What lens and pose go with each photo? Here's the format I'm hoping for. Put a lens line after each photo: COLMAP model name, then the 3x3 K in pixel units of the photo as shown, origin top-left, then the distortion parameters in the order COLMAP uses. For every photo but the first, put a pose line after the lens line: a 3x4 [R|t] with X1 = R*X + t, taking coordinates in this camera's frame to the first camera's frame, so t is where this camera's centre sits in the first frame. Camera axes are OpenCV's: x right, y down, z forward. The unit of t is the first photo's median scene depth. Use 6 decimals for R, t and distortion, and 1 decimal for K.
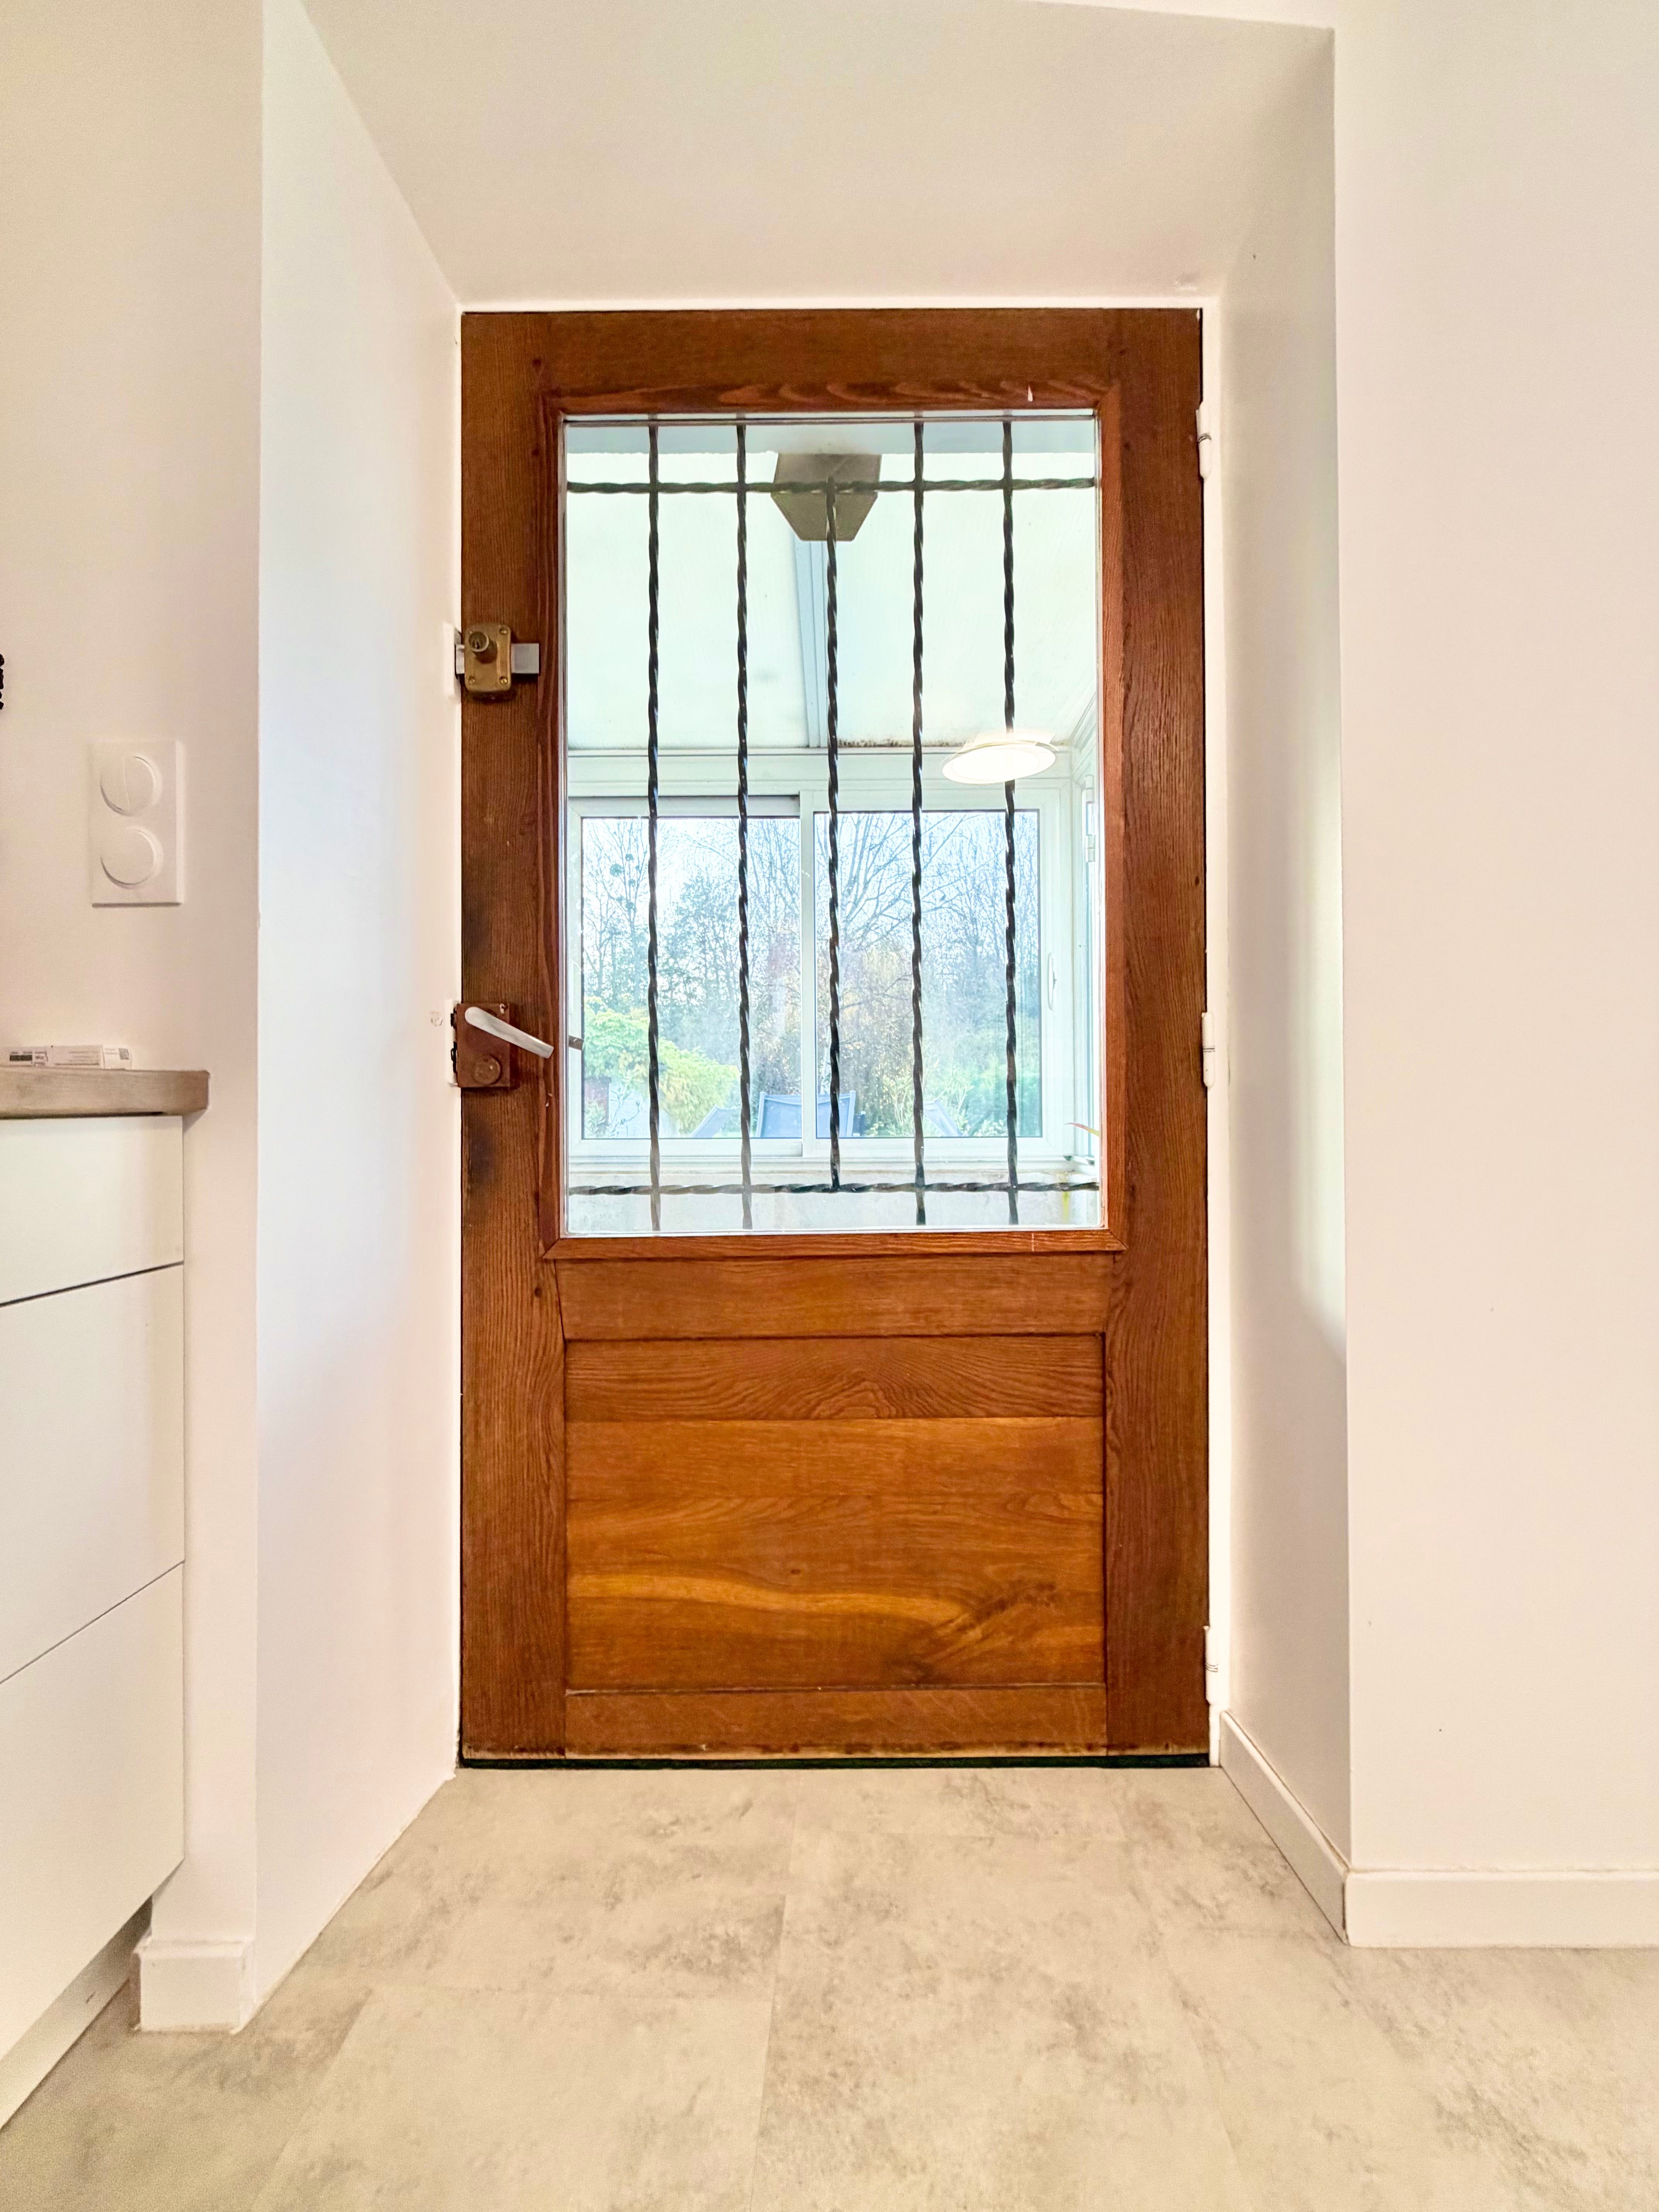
lens RADIAL K [[886.2, 0, 832.6], [0, 886.2, 1101.8], [0, 0, 1]] dist [-0.002737, 0.000135]
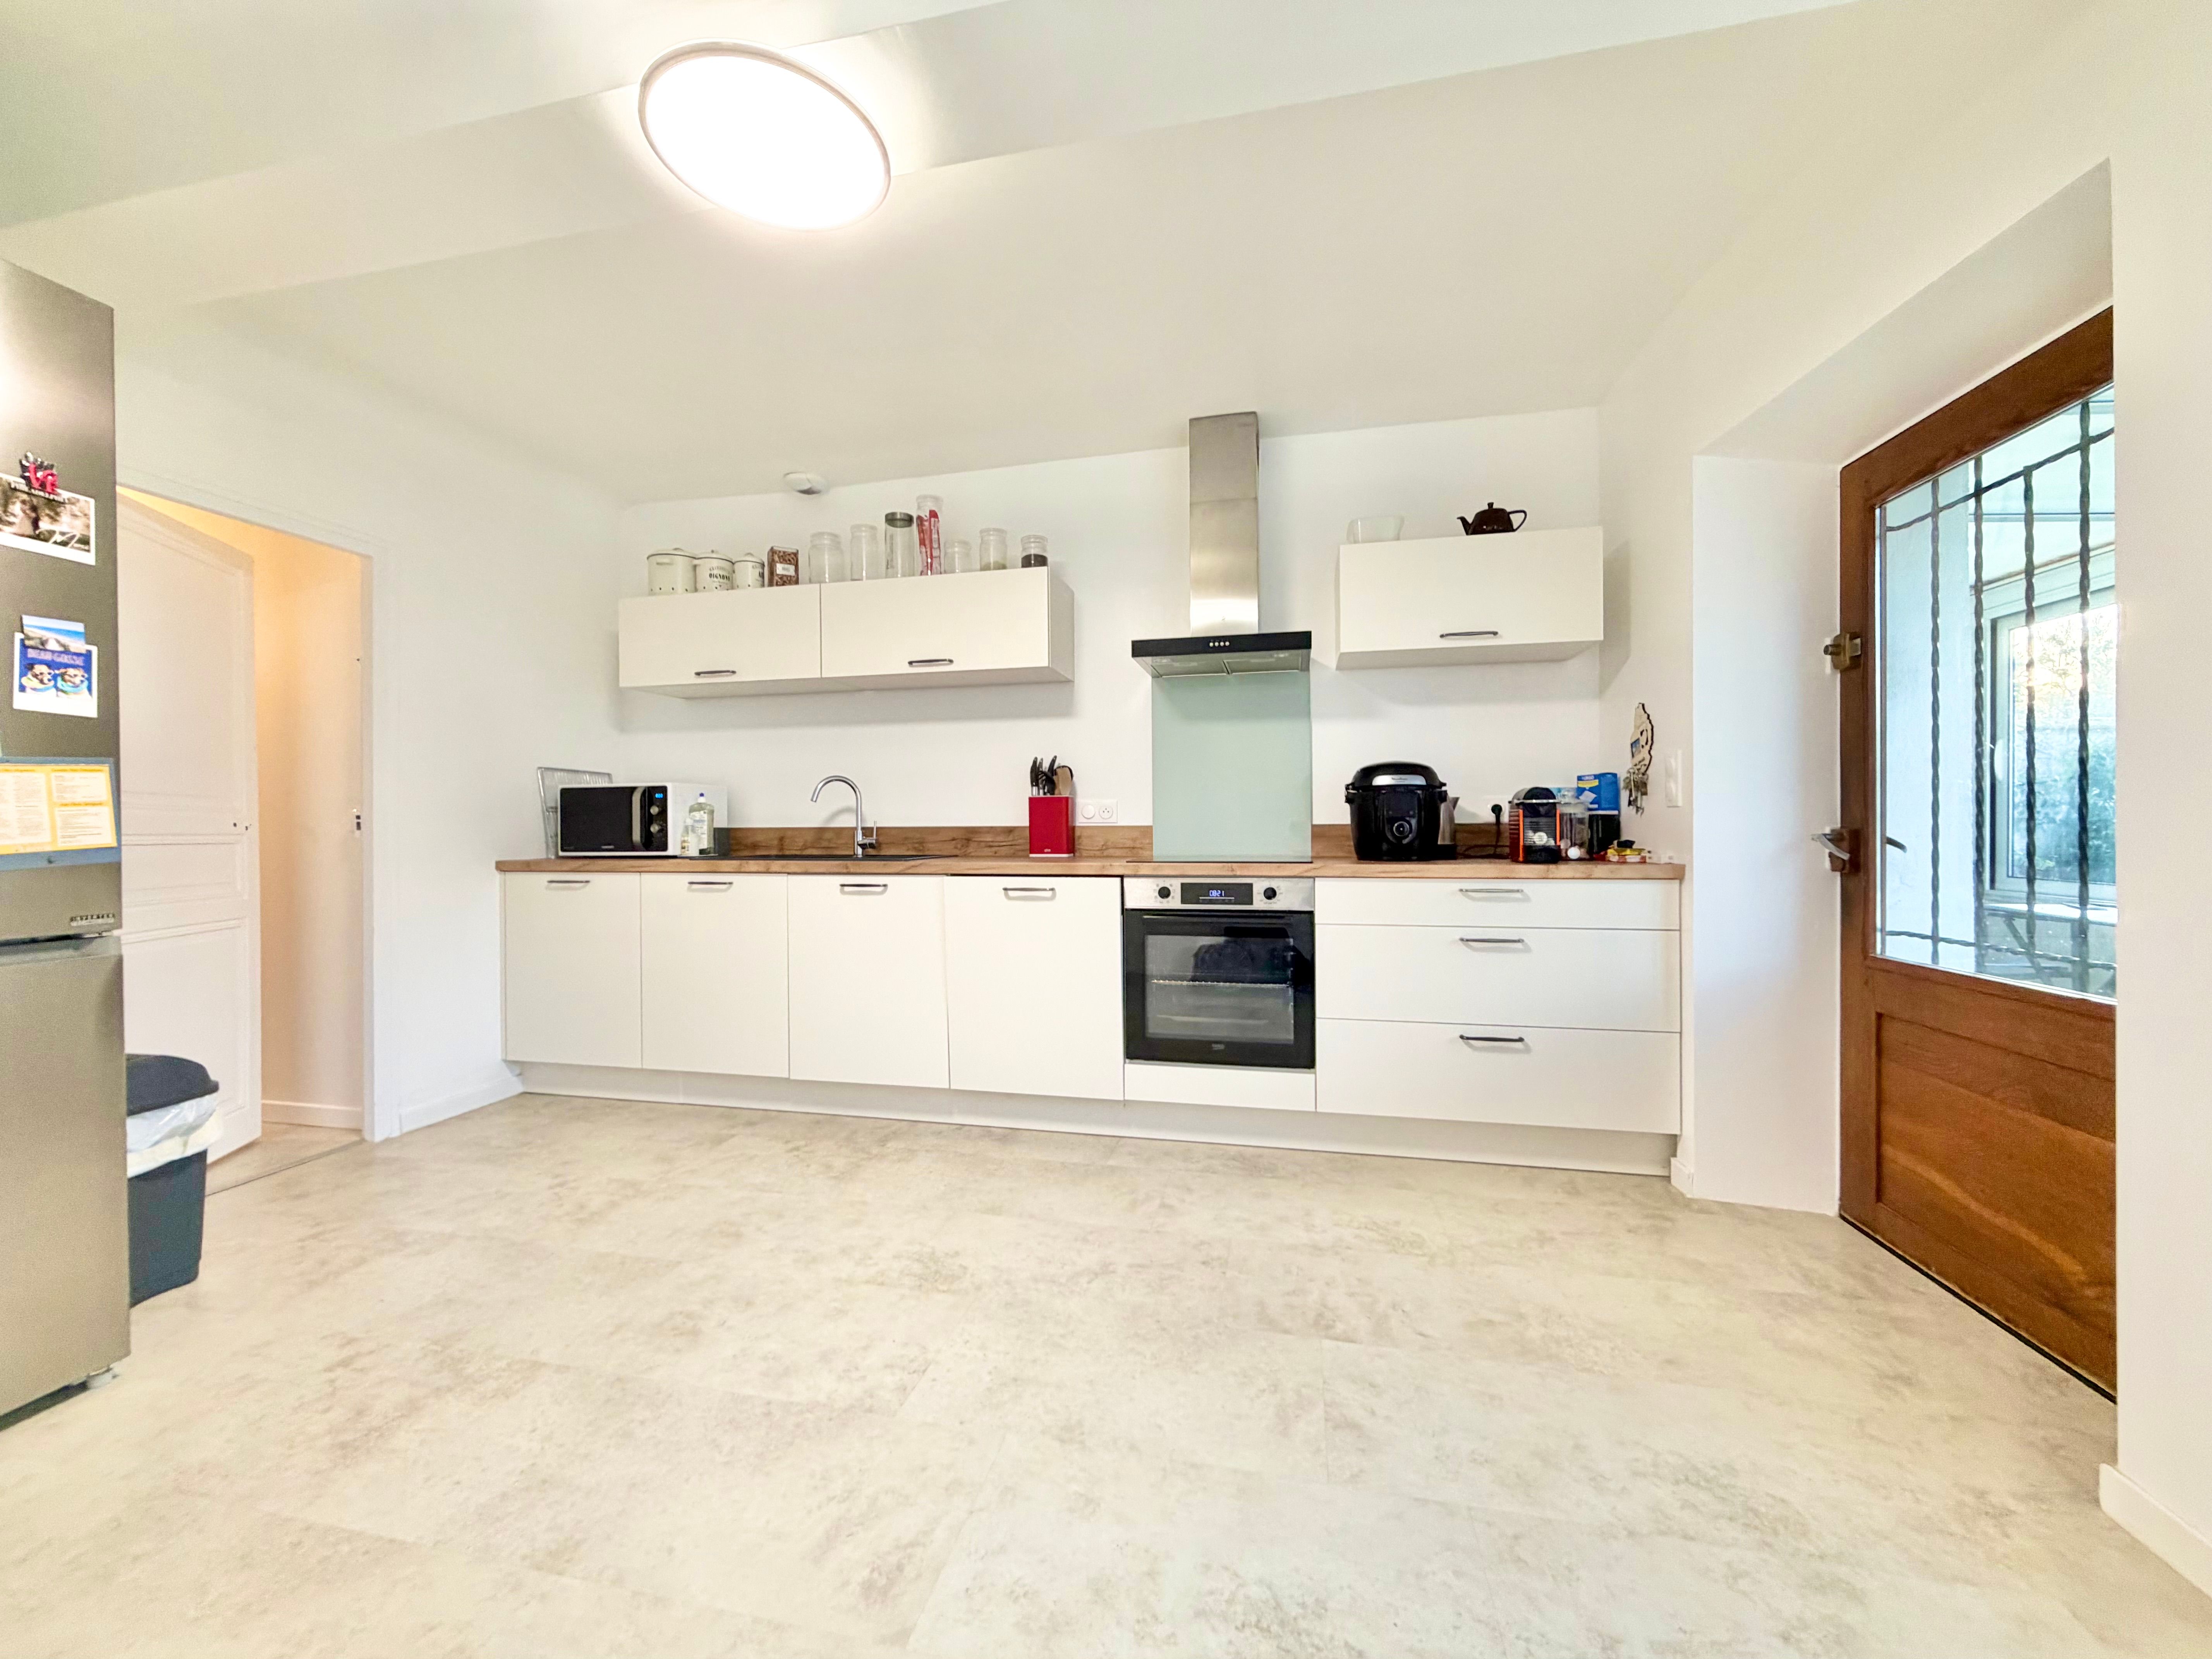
lens RADIAL K [[886.2, 0, 1106.0], [0, 886.2, 829.5], [0, 0, 1]] dist [-0.002737, 0.000135]
pose [[-0.166548, 0.011108, -0.985971, 1.769727], [0.014572, 0.999855, 0.008803, -0.149809], [0.985926, -0.012901, -0.166686, -0.267628]]
